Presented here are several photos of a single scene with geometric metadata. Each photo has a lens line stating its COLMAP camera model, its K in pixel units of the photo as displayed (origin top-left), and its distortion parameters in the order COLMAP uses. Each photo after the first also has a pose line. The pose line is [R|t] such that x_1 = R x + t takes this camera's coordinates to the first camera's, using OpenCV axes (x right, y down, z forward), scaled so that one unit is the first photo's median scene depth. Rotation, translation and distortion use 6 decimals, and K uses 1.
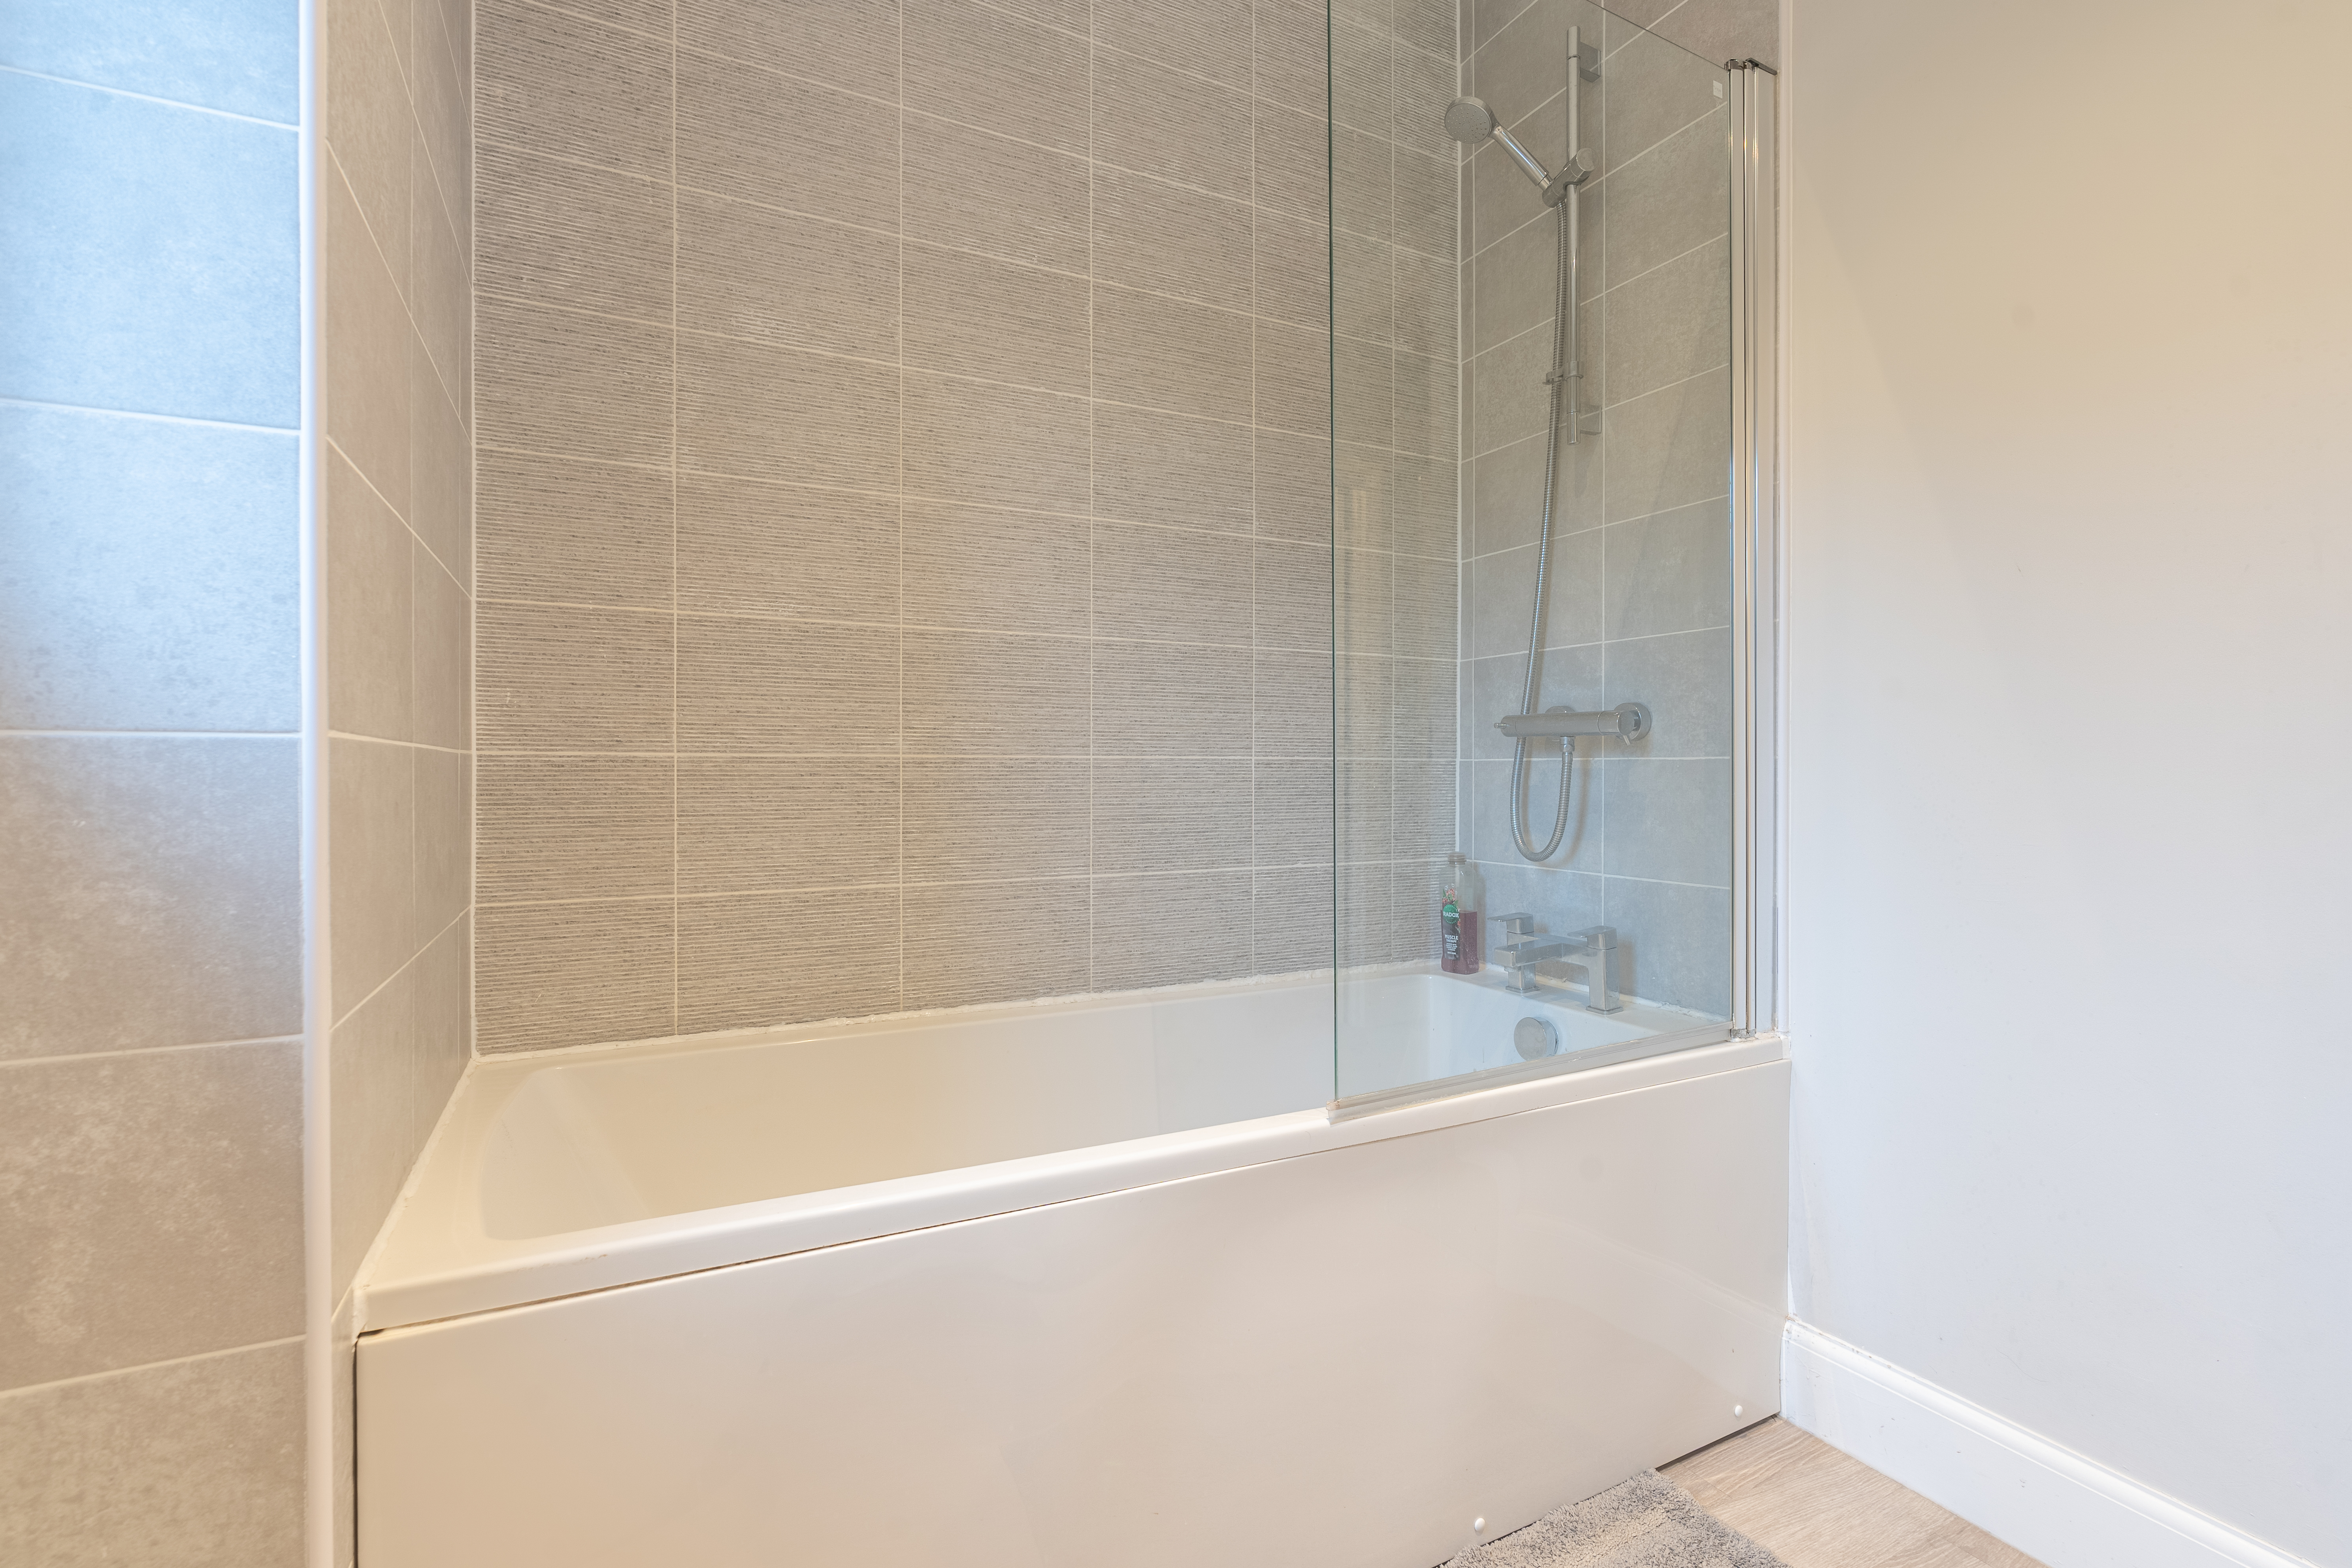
lens RADIAL K [[1065.5, 0, 1168.4], [0, 1065.5, 771.1], [0, 0, 1]] dist [-0.001868, 0.001249]
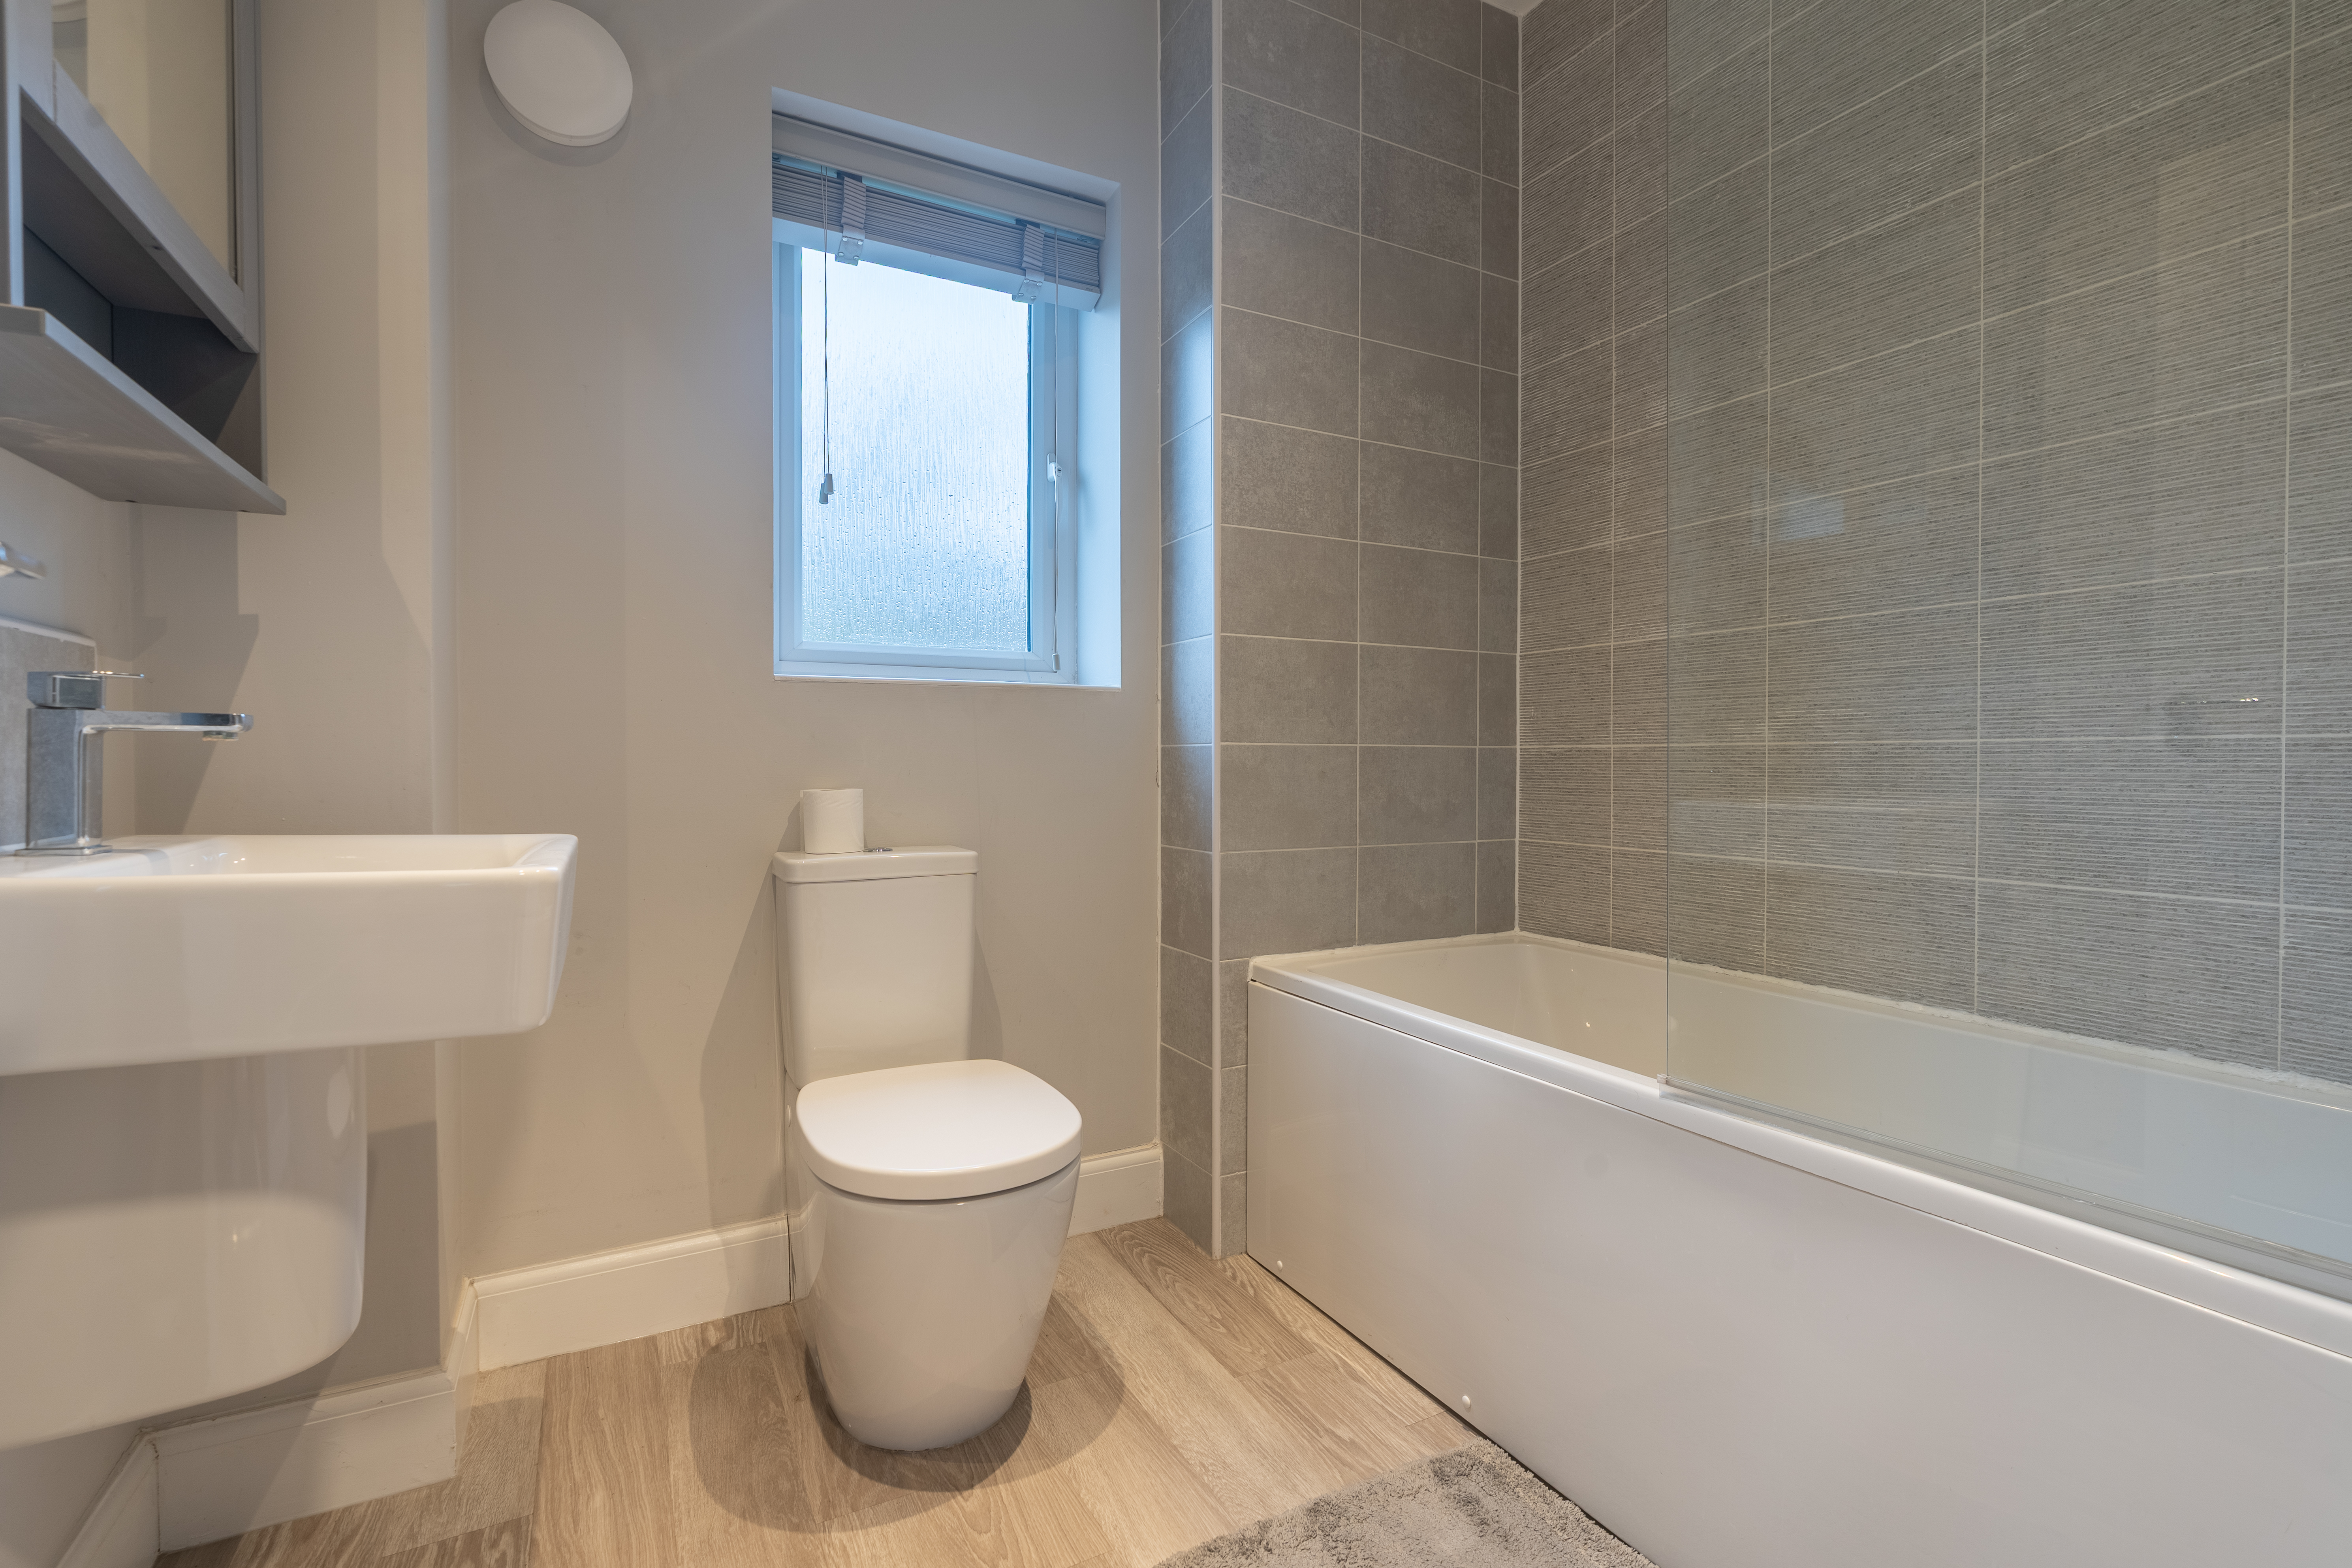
lens RADIAL K [[1065.5, 0, 1168.4], [0, 1065.5, 771.1], [0, 0, 1]] dist [-0.001868, 0.001249]
pose [[0.015261, 0.009506, -0.999838, 0.840875], [-0.001382, 0.999954, 0.009486, 0.004444], [0.999883, 0.001237, 0.015273, 0.362472]]
